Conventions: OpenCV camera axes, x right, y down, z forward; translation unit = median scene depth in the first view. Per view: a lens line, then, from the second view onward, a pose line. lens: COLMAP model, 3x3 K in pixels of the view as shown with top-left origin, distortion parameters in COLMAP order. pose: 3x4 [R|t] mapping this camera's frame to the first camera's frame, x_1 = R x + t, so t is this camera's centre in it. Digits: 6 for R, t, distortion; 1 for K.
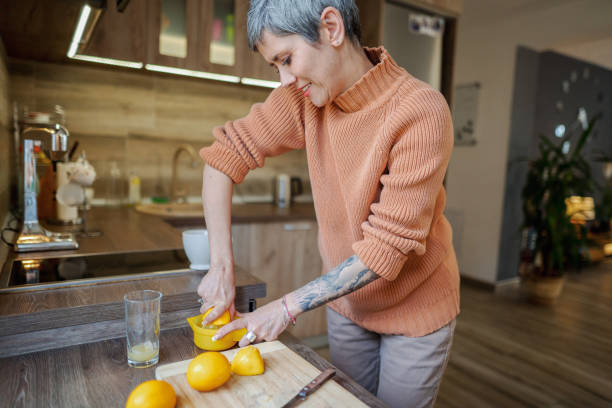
lens RADIAL K [[423.7, 0, 300.8], [0, 423.7, 204.0], [0, 0, 1]] dist [-0.035446, 0.036667]
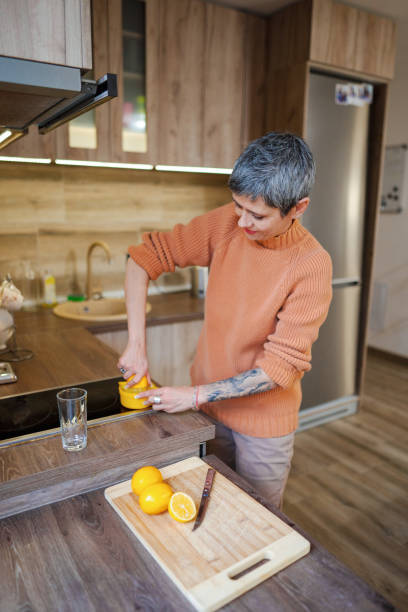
lens RADIAL K [[455.1, 0, 197.2], [0, 455.1, 303.4], [0, 0, 1]] dist [-0.007133, 0.004125]
pose [[0.999541, -0.028324, -0.010739, -0.054458], [0.029327, 0.993610, 0.108991, -0.120496], [0.007583, -0.109255, 0.993985, -0.035367]]
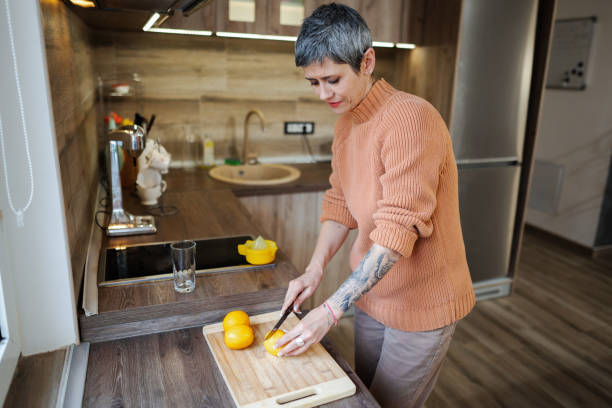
lens RADIAL K [[475.0, 0, 325.8], [0, 475.0, 187.8], [0, 0, 1]] dist [-0.006880, -0.000108]
pose [[0.987720, 0.038226, -0.151488, 0.079321], [-0.016071, 0.989322, 0.144860, -0.138625], [0.155408, -0.140646, 0.977787, -0.120233]]
